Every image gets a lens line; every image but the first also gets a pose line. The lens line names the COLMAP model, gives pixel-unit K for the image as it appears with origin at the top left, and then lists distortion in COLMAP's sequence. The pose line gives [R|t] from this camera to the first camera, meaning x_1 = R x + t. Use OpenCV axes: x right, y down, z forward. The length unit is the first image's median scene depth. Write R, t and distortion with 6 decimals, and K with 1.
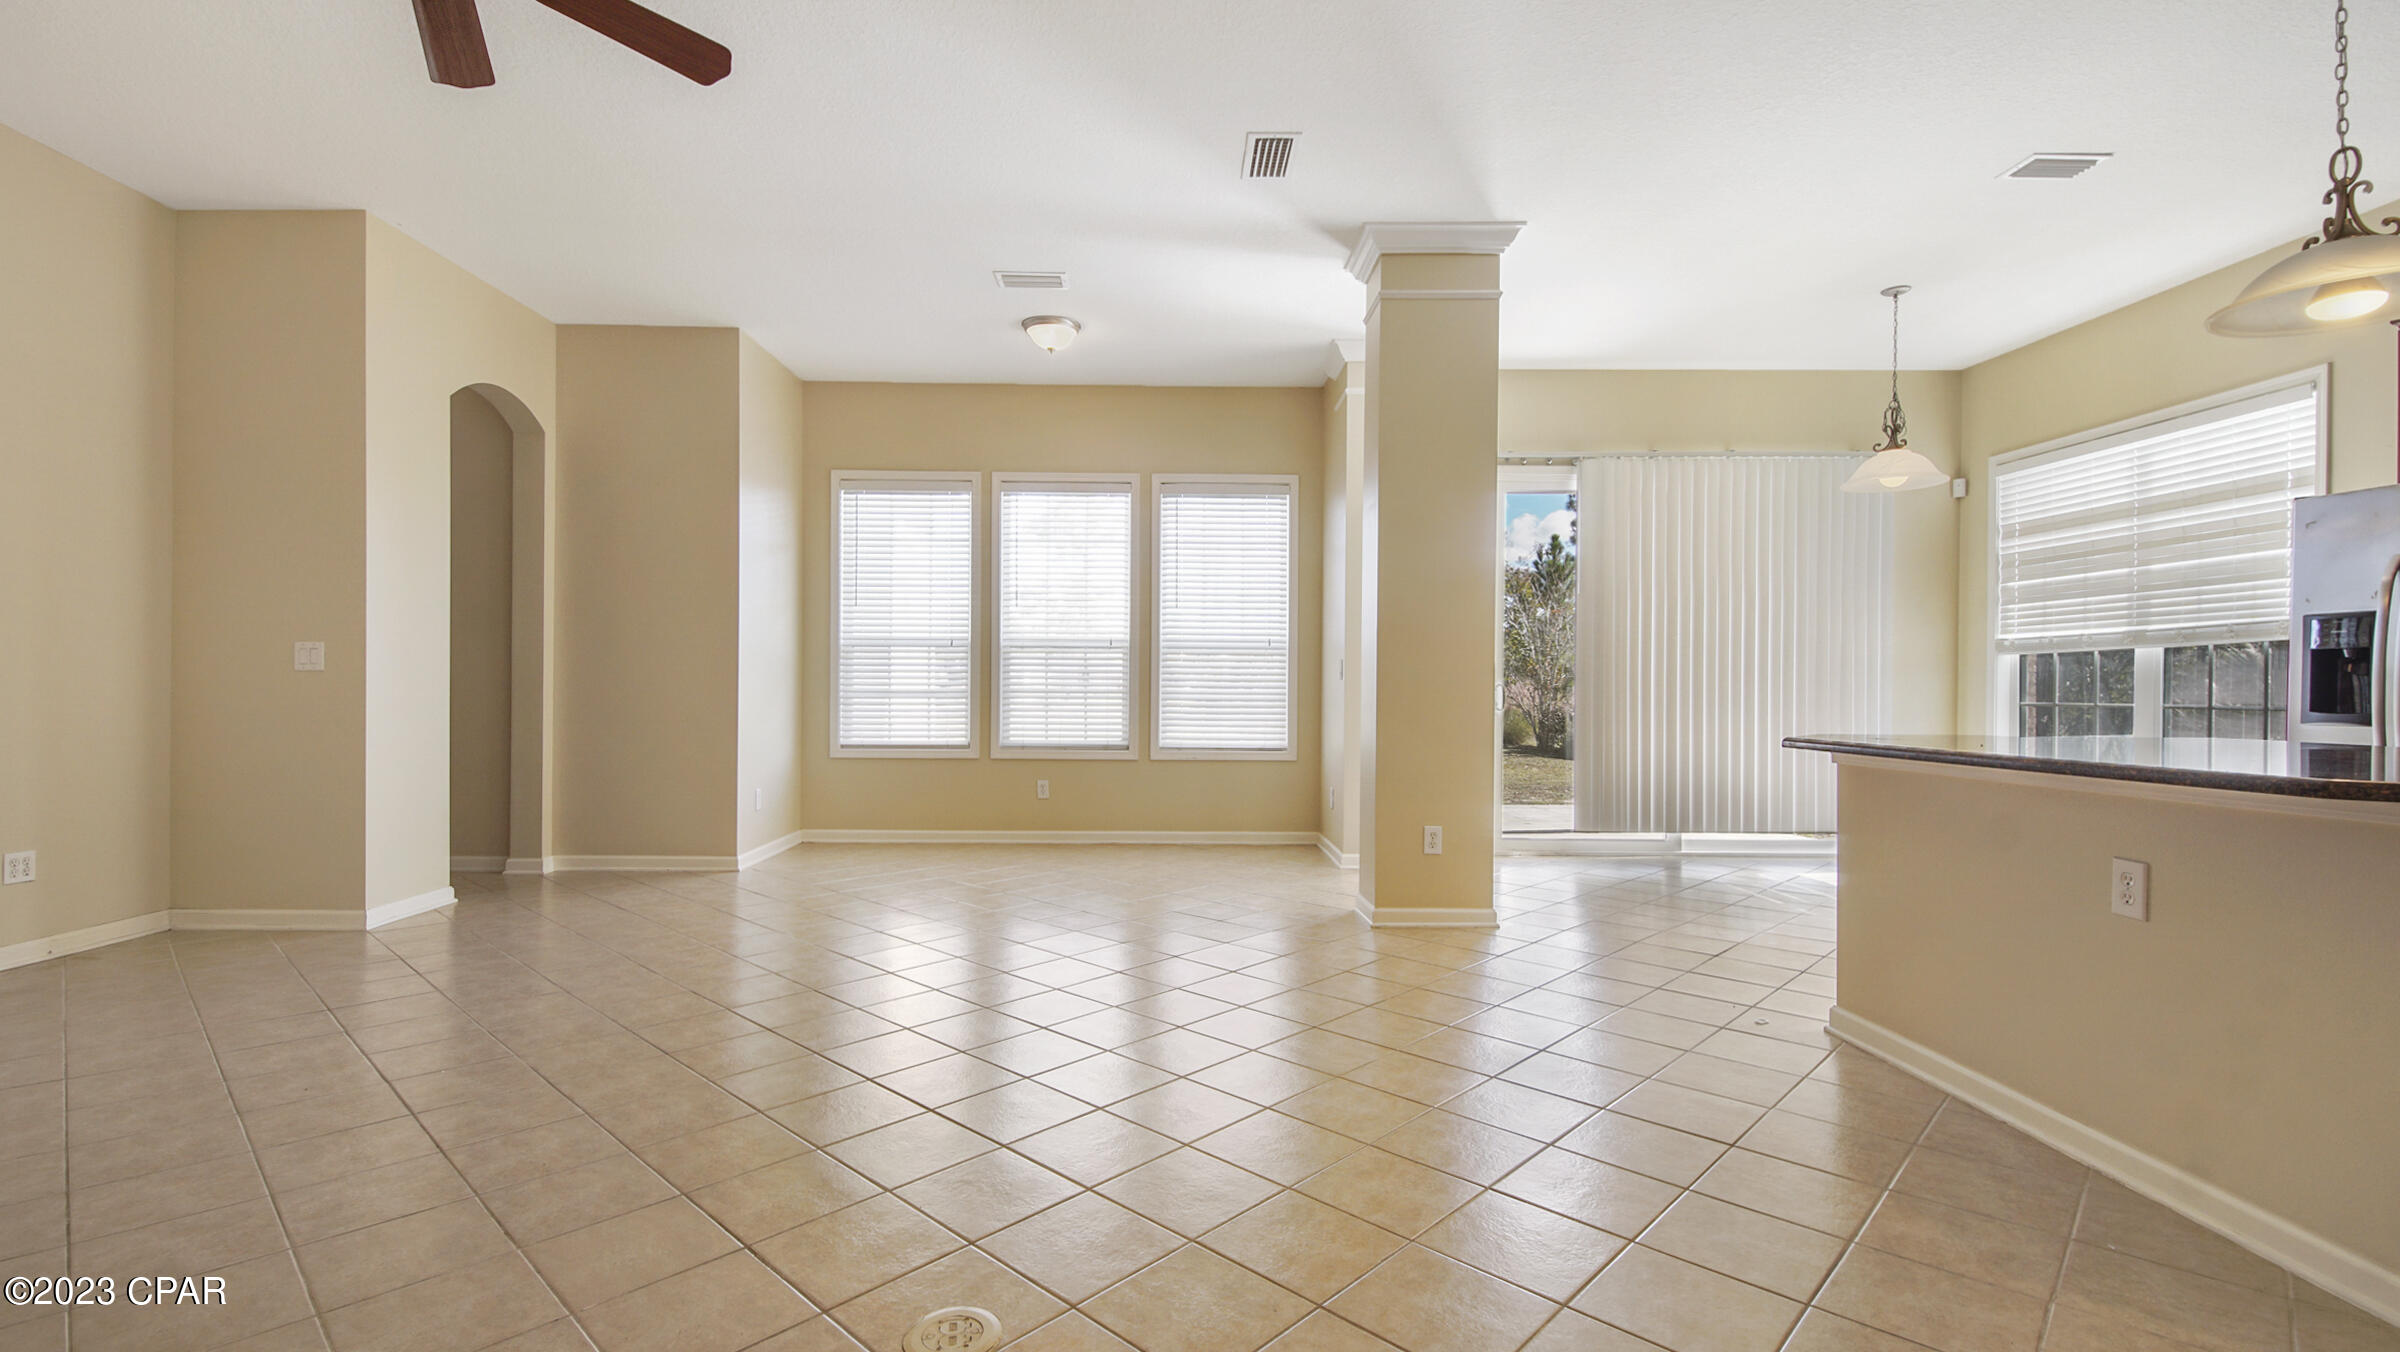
lens RADIAL K [[1074.0, 0, 1200.0], [0, 1074.0, 676.0], [0, 0, 1]] dist [0.036604, -0.018969]
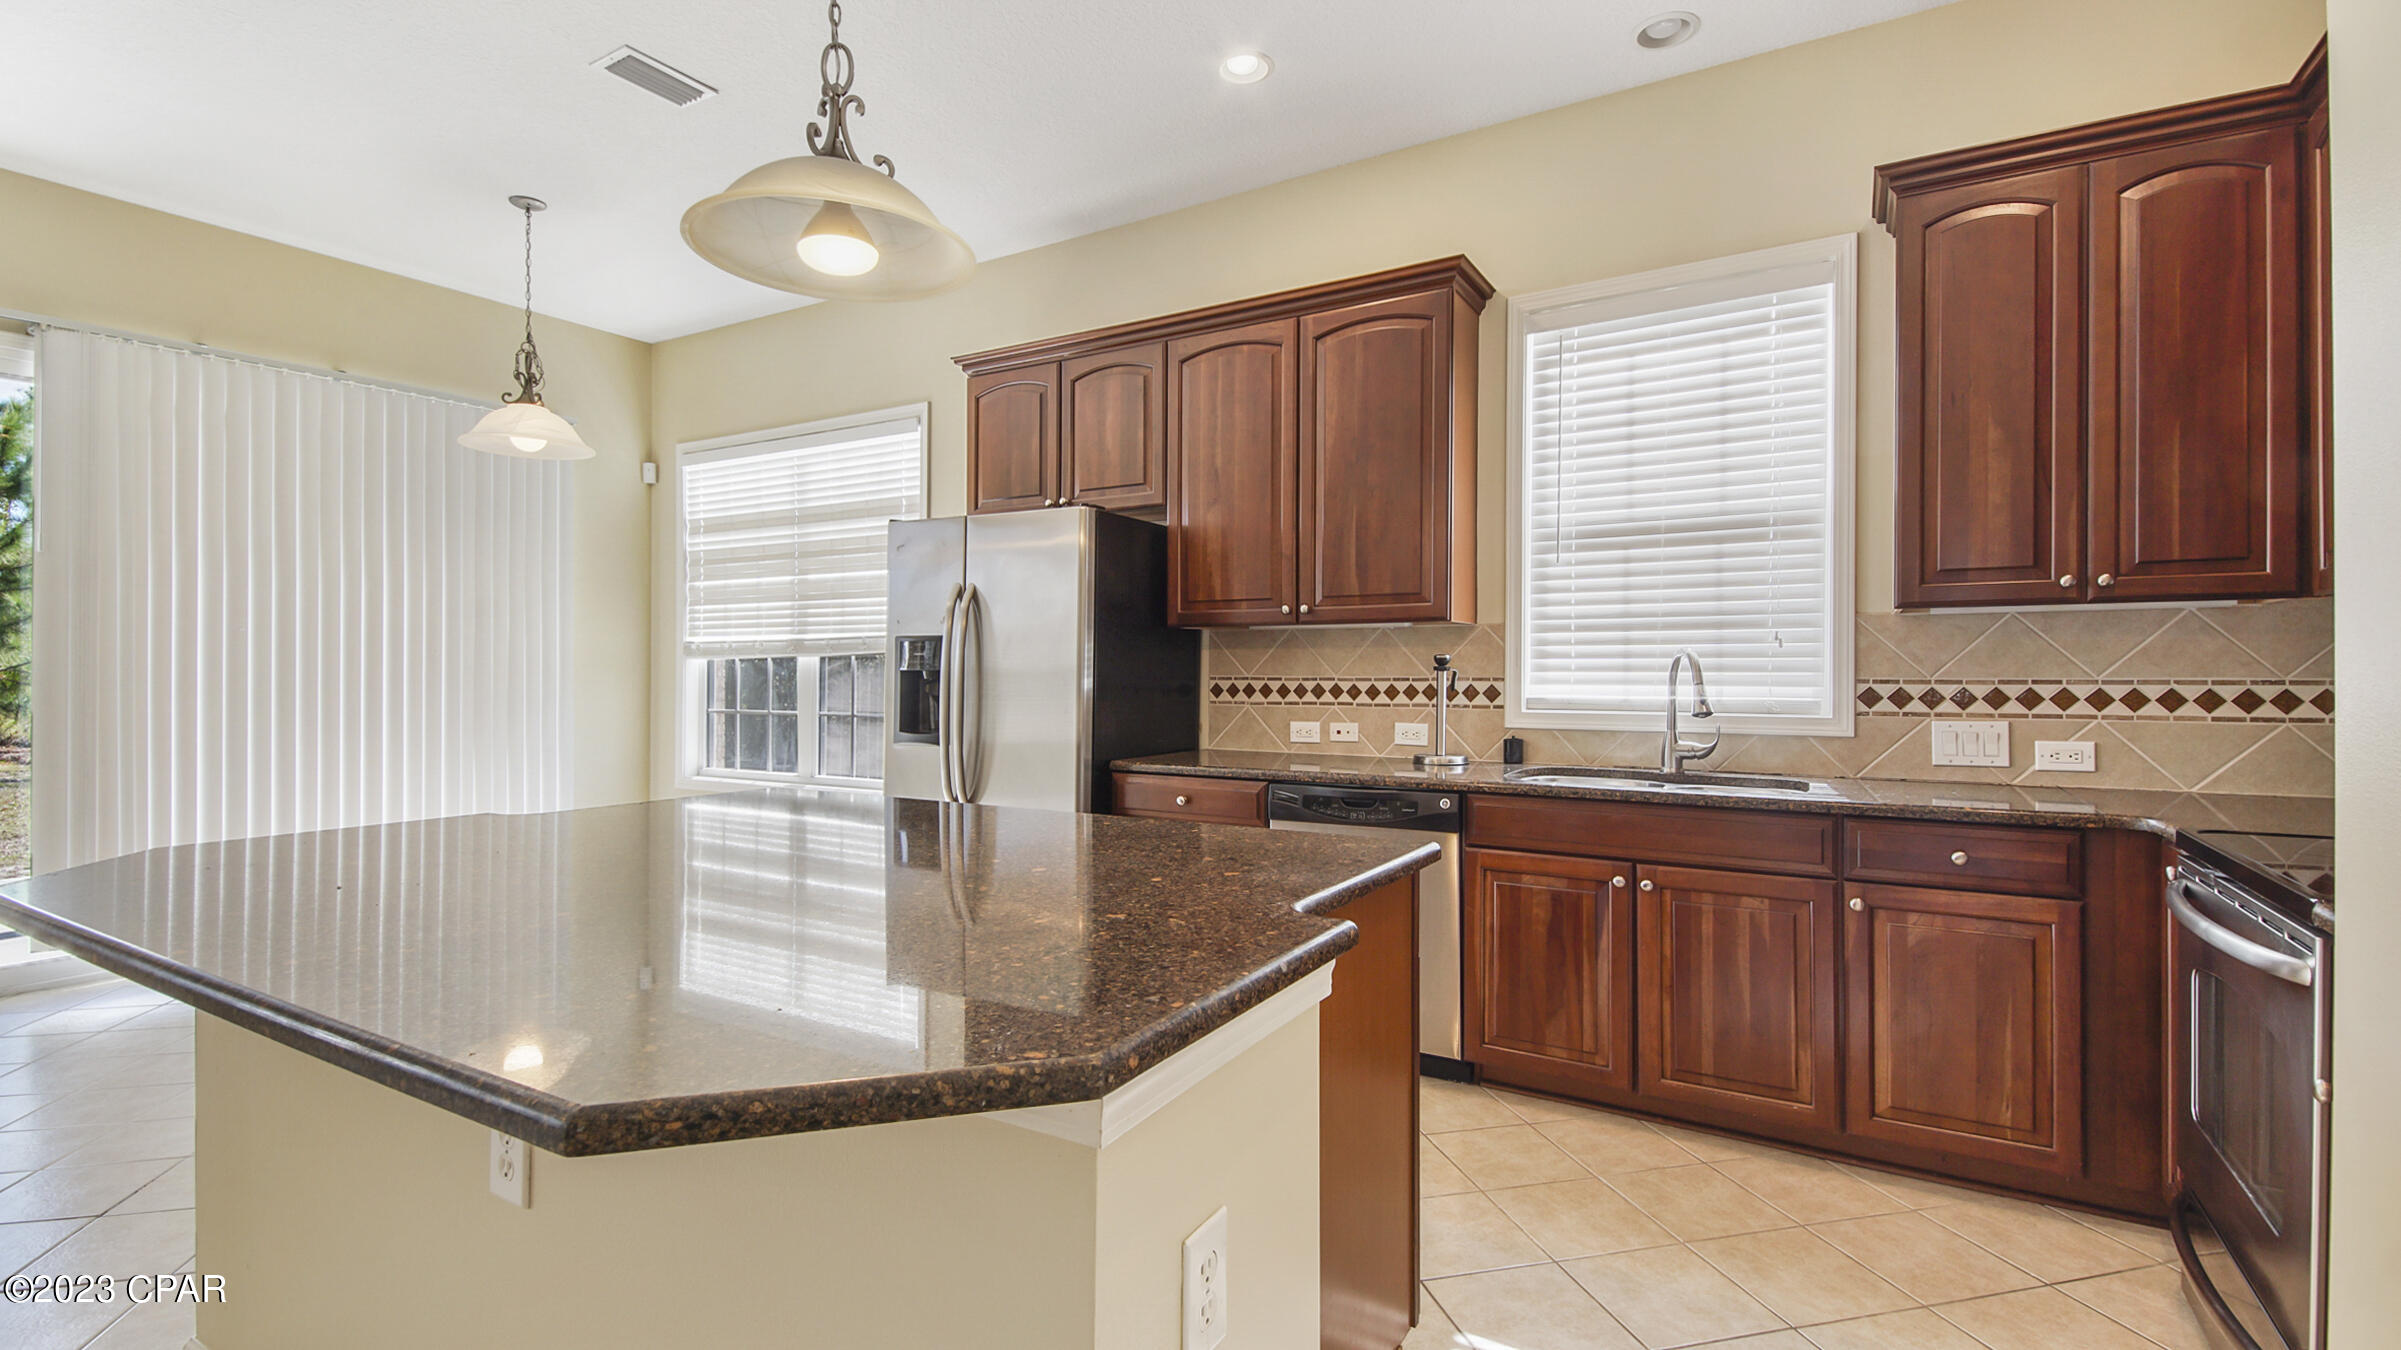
lens RADIAL K [[1047.6, 0, 1218.1], [0, 1047.6, 675.7], [0, 0, 1]] dist [0.022264, -0.000369]
pose [[0.524736, -0.012298, 0.851176, 0.236360], [-0.004801, 0.999837, 0.017405, -0.026393], [-0.851251, -0.013220, 0.524592, 0.163022]]
